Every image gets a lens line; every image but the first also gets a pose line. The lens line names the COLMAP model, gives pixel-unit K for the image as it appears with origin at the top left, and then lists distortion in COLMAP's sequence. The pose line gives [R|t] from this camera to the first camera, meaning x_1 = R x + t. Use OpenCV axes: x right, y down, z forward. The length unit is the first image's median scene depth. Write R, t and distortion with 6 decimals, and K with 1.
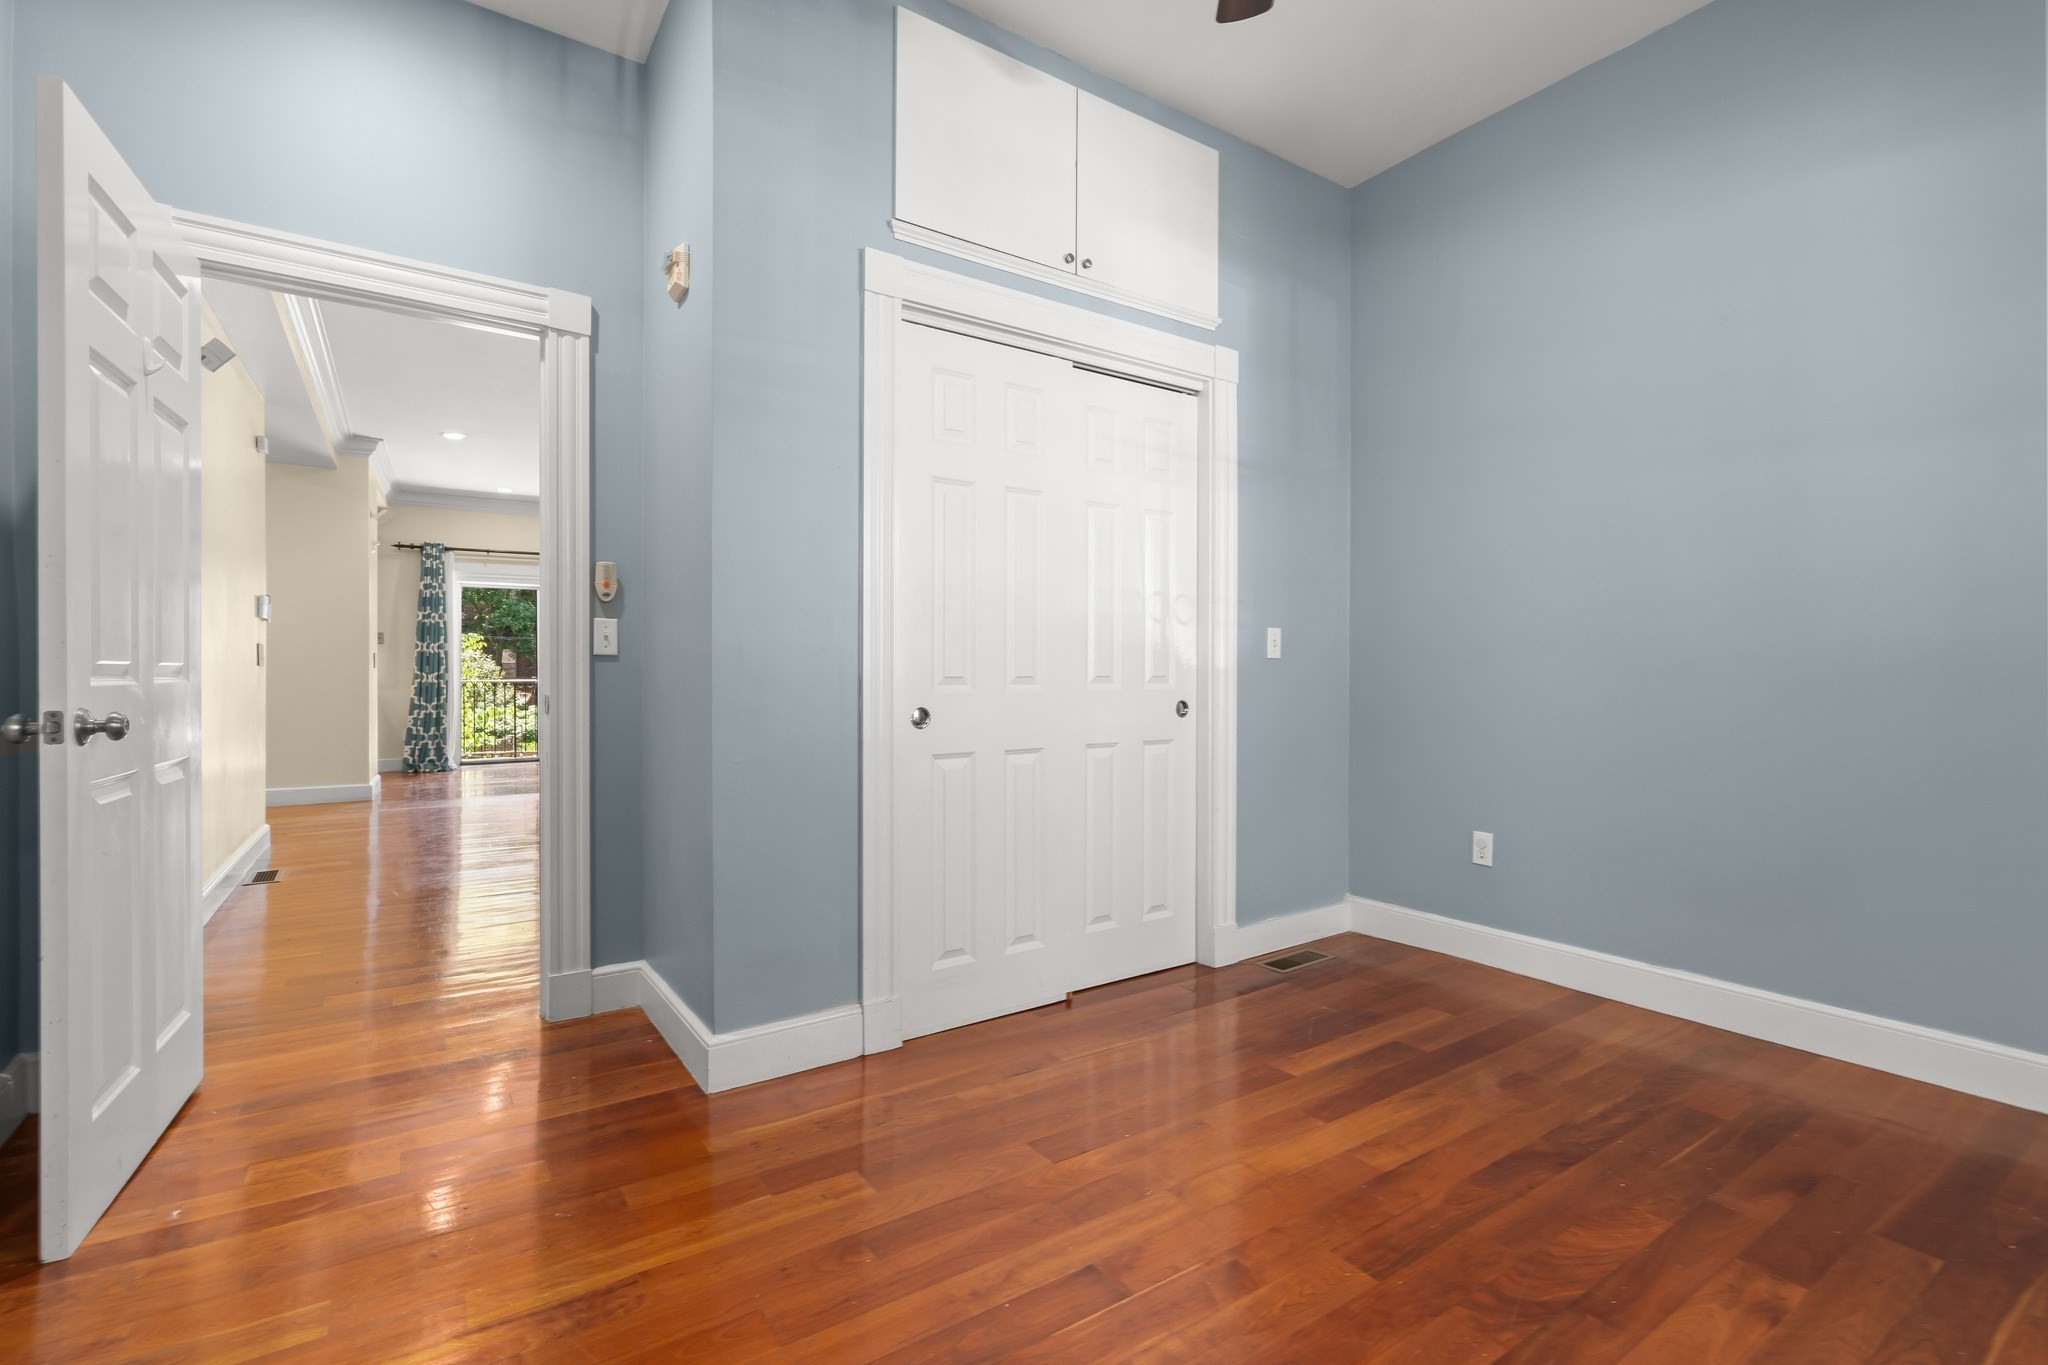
lens RADIAL K [[928.1, 0, 1028.1], [0, 928.1, 675.5], [0, 0, 1]] dist [0.000225, 0.000798]
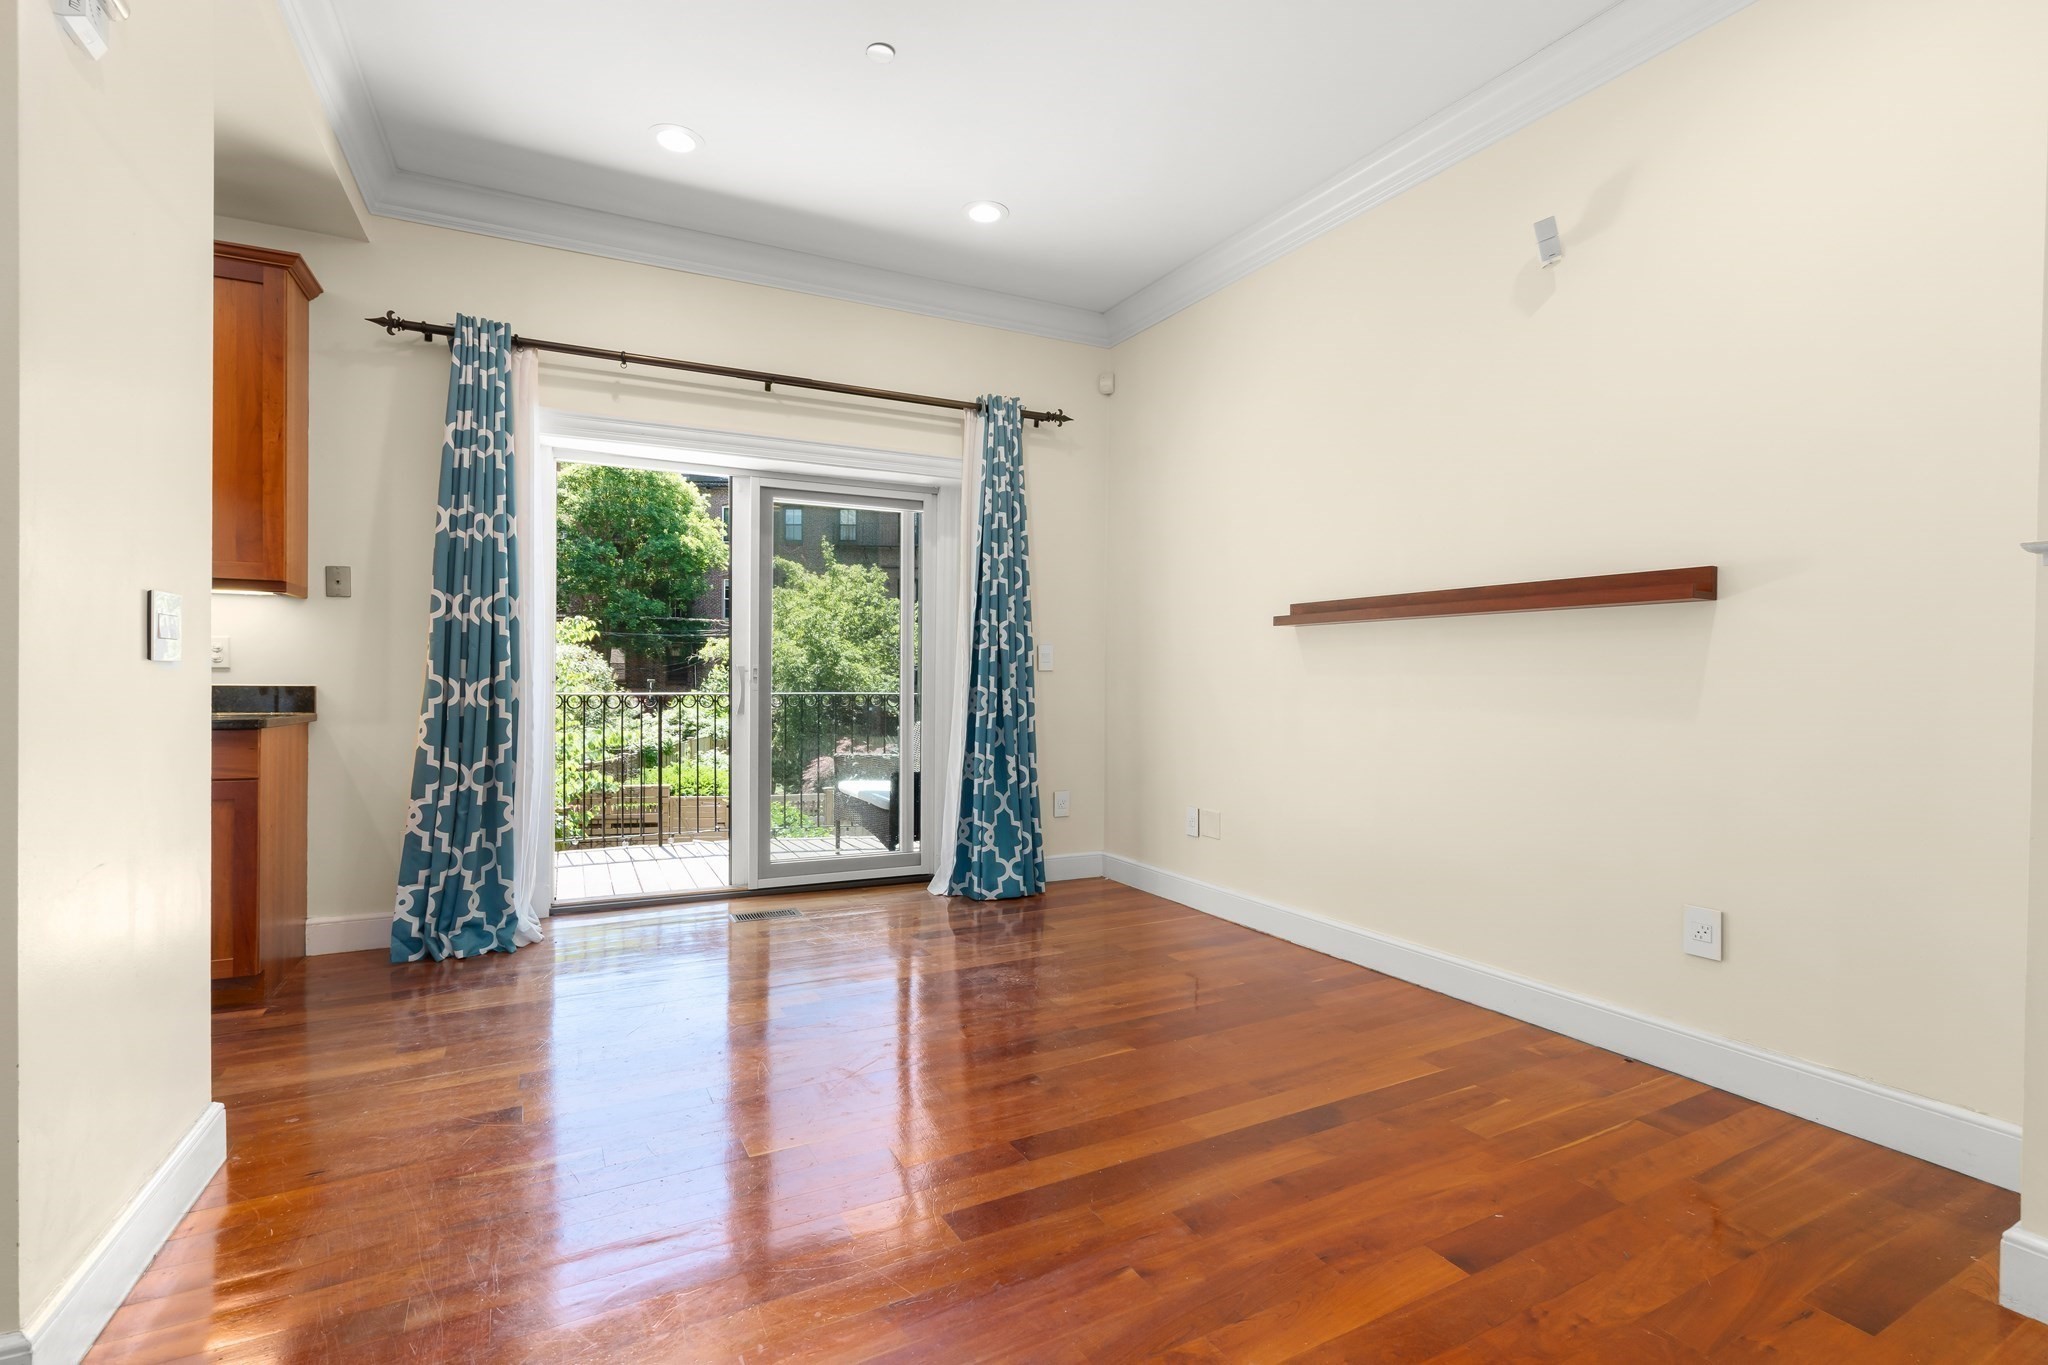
lens RADIAL K [[944.5, 0, 1024.0], [0, 944.5, 682.5], [0, 0, 1]] dist [-0.001135, 0.000198]
pose [[0.995088, 0.008982, -0.098584, -0.394833], [-0.008763, 0.999958, 0.002658, -0.004457], [0.098603, -0.001781, 0.995125, 0.657381]]
